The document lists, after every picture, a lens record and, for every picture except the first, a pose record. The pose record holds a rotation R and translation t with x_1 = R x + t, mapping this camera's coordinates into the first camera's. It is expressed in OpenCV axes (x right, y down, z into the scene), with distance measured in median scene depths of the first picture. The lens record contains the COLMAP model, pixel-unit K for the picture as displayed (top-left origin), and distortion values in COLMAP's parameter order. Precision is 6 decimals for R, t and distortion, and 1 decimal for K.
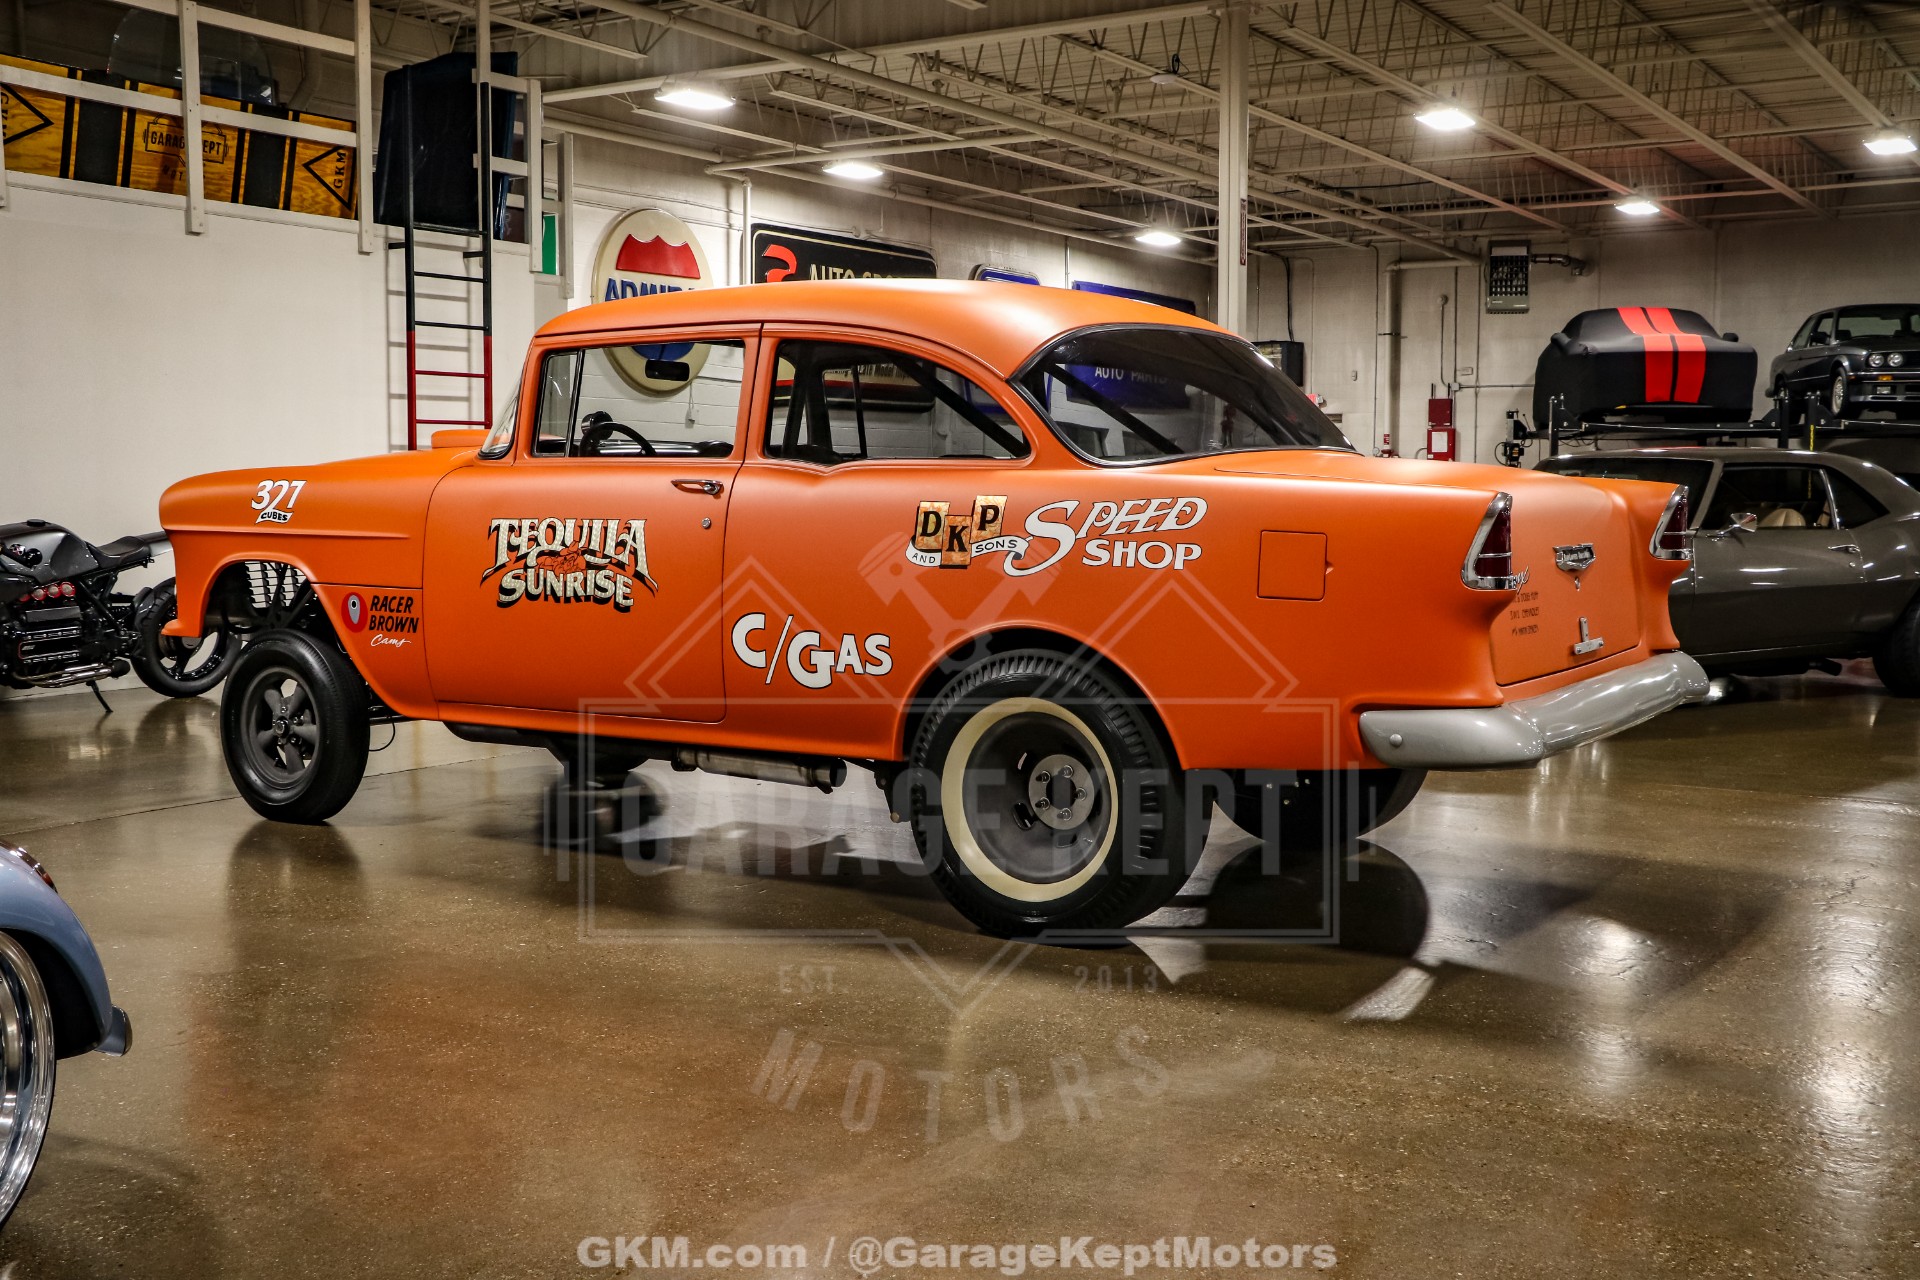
lens RADIAL K [[2037.4, 0, 1010.6], [0, 2037.4, 641.7], [0, 0, 1]] dist [-0.093071, 0.208345]
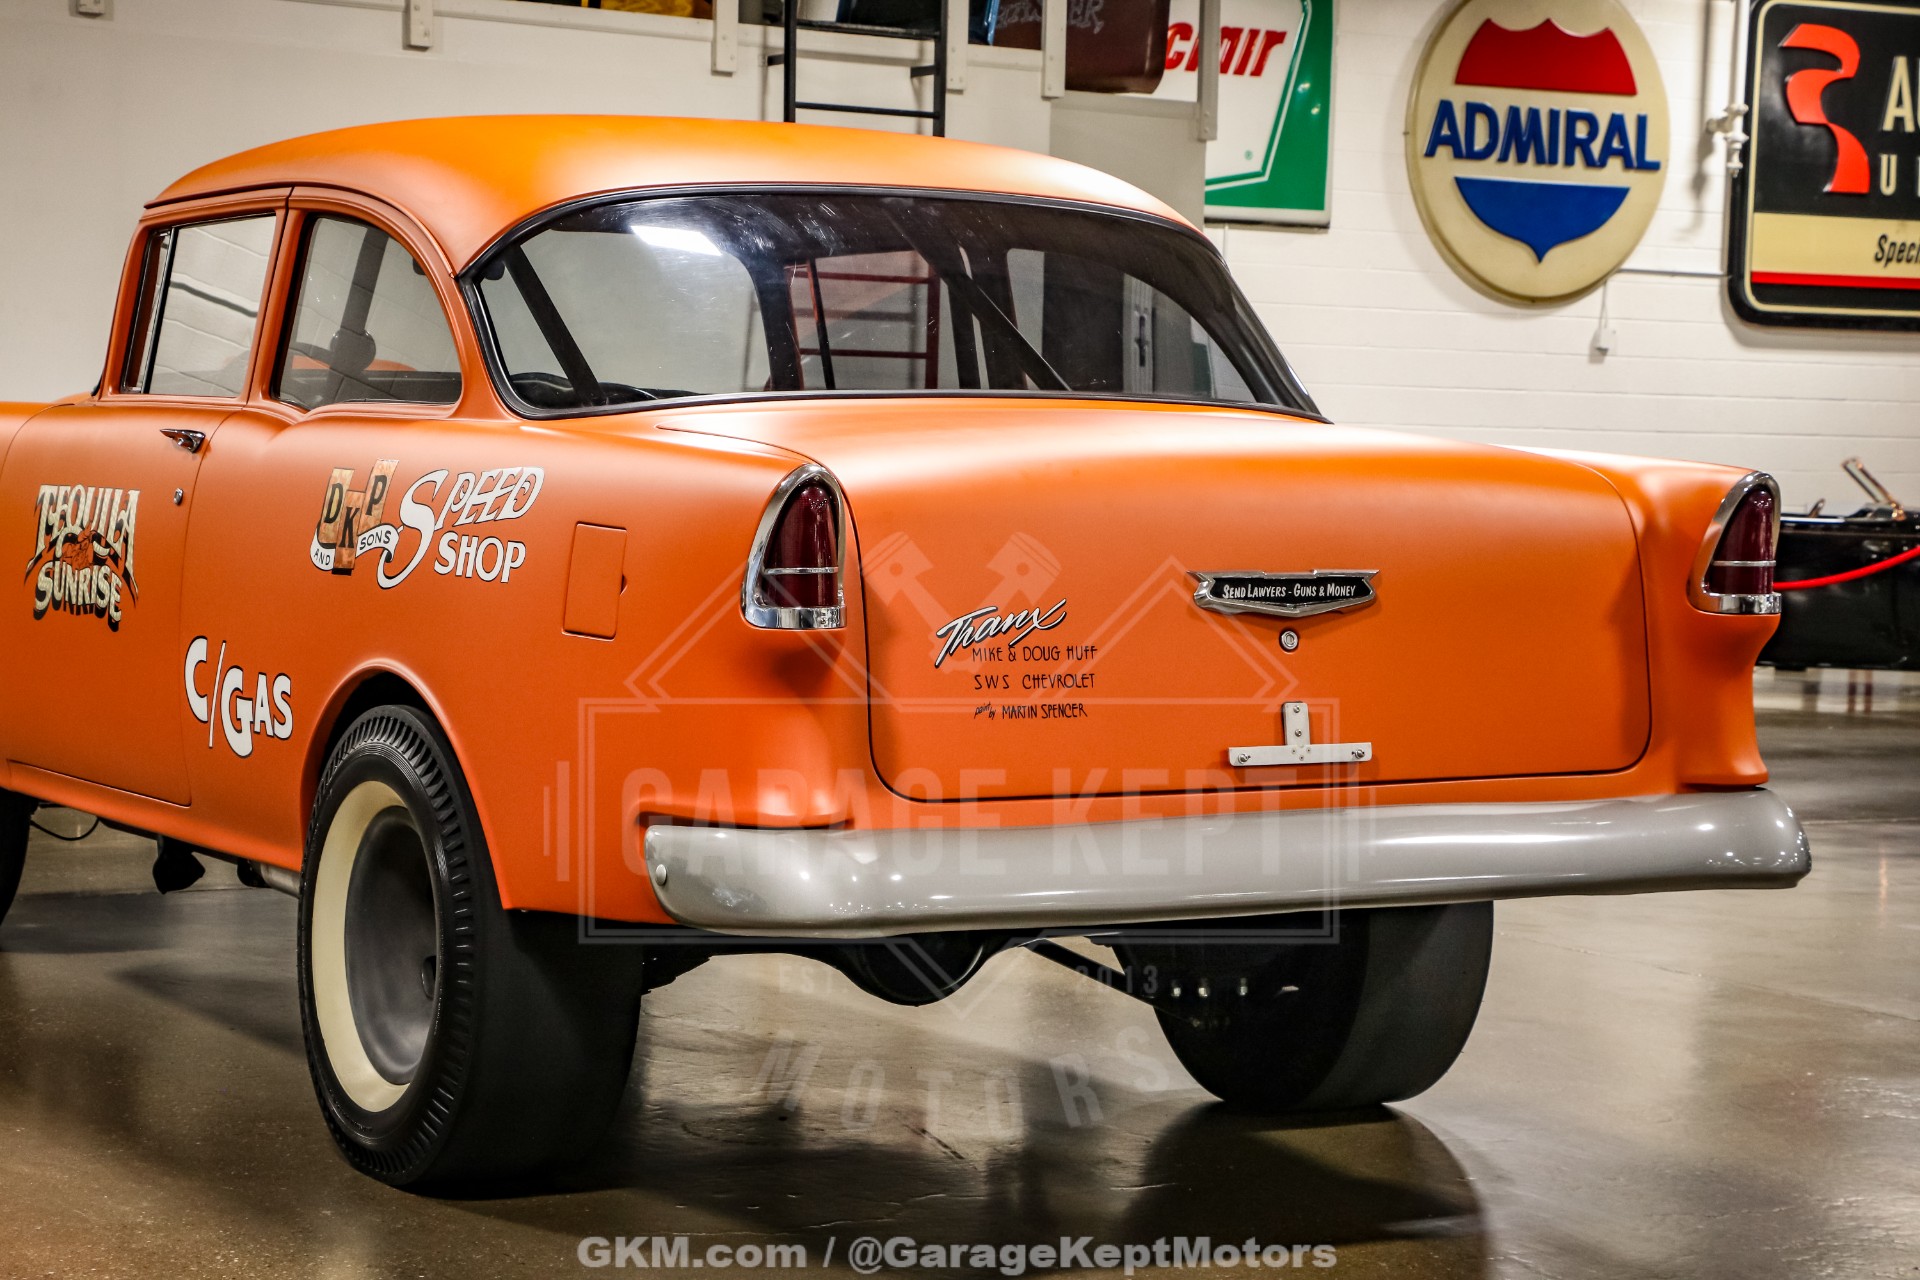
lens RADIAL K [[3766.8, 0, 1005.9], [0, 3766.8, 639.7], [0, 0, 1]] dist [0.230184, 0.157507]
pose [[0.887566, 0.041442, -0.458813, 0.619180], [-0.057075, 0.998164, -0.020252, -0.003123], [0.457132, 0.044162, 0.888302, 0.041827]]
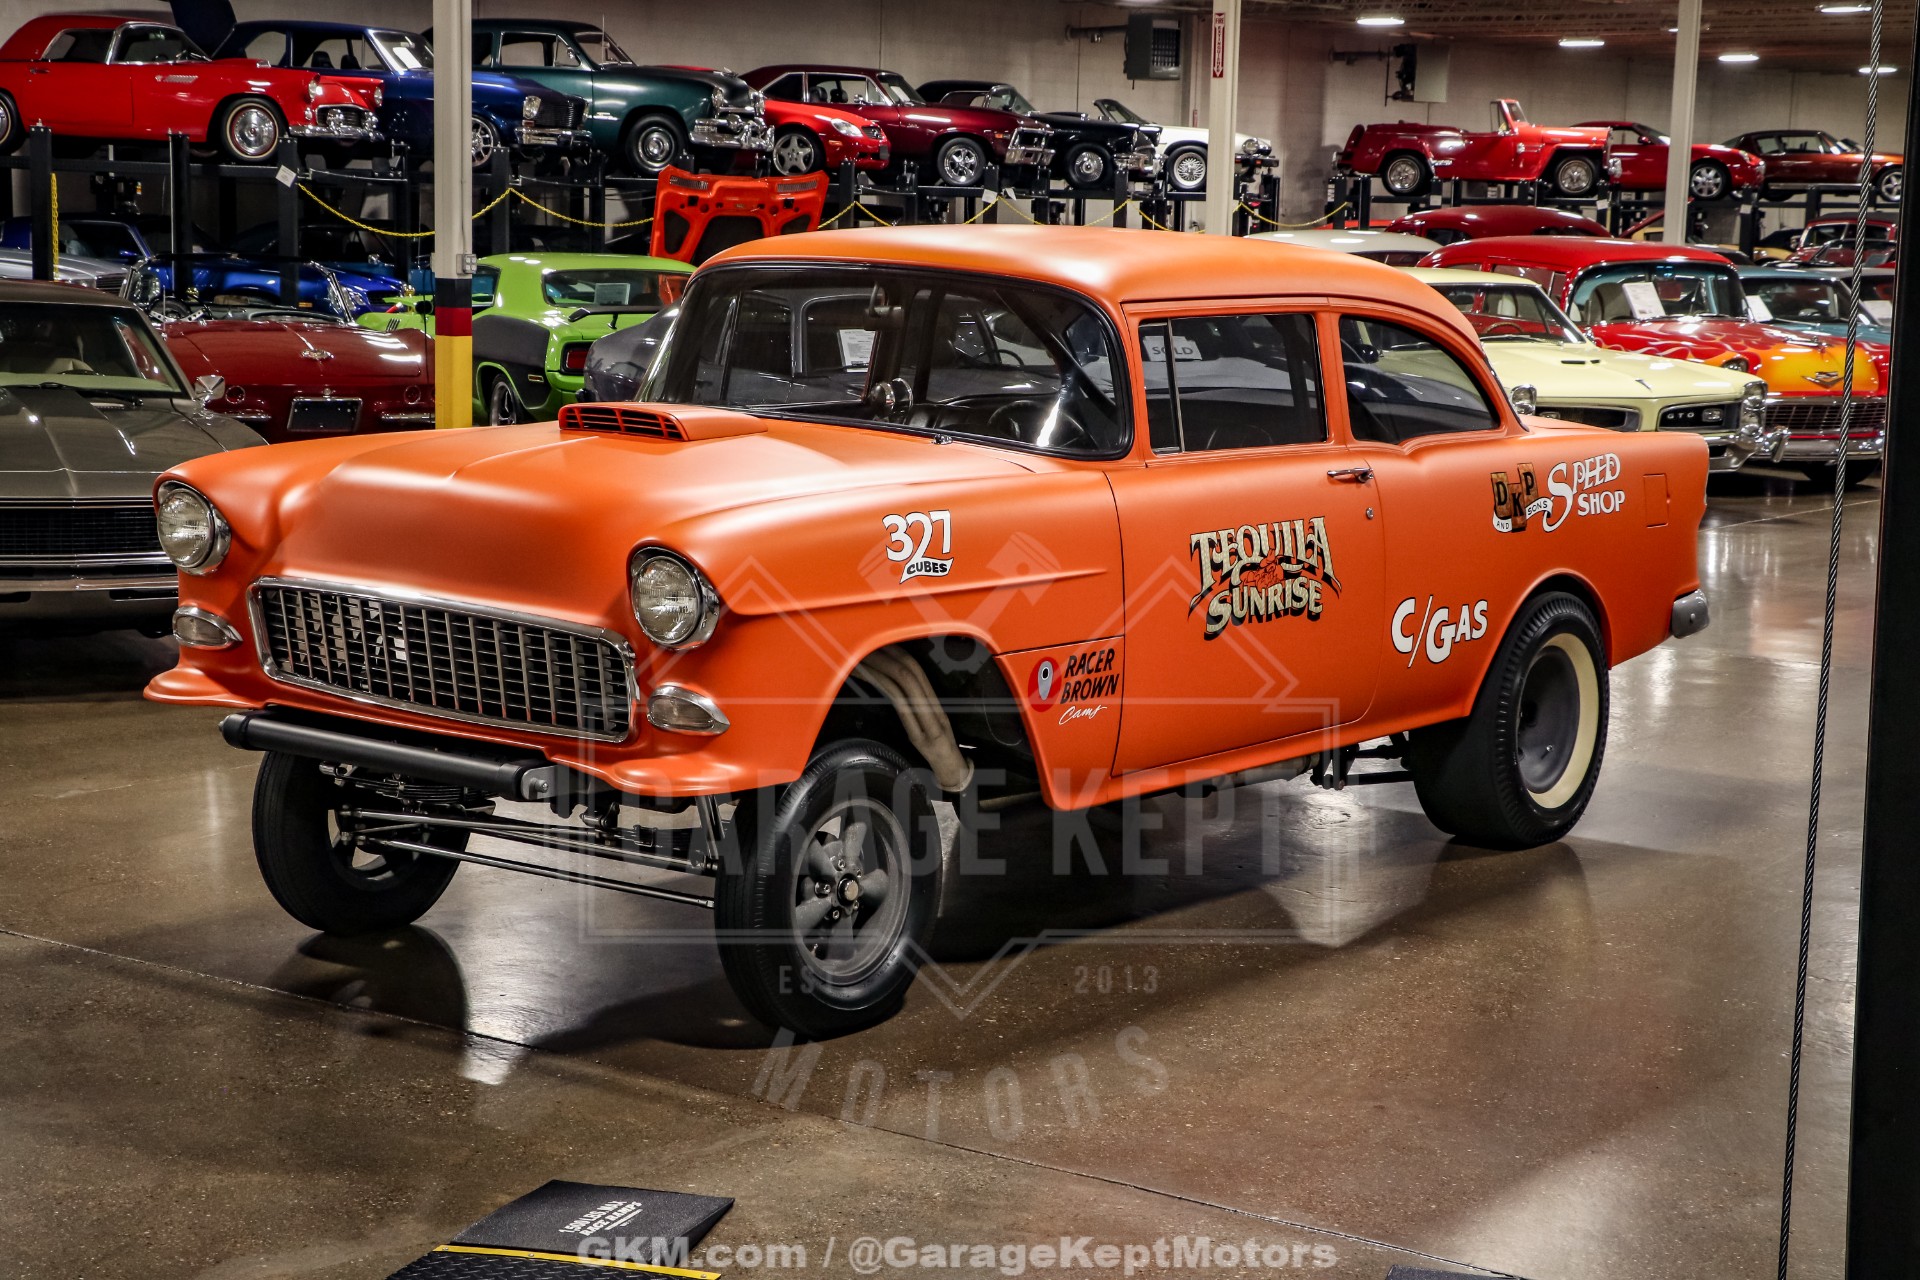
lens RADIAL K [[3135.9, 0, 1017.0], [0, 3135.9, 637.1], [0, 0, 1]] dist [0.148513, 0.320729]
pose [[0.081960, -0.137743, 0.987071, -1.566639], [0.053802, 0.989571, 0.133624, -0.199118], [-0.995182, 0.042155, 0.088516, 0.997316]]
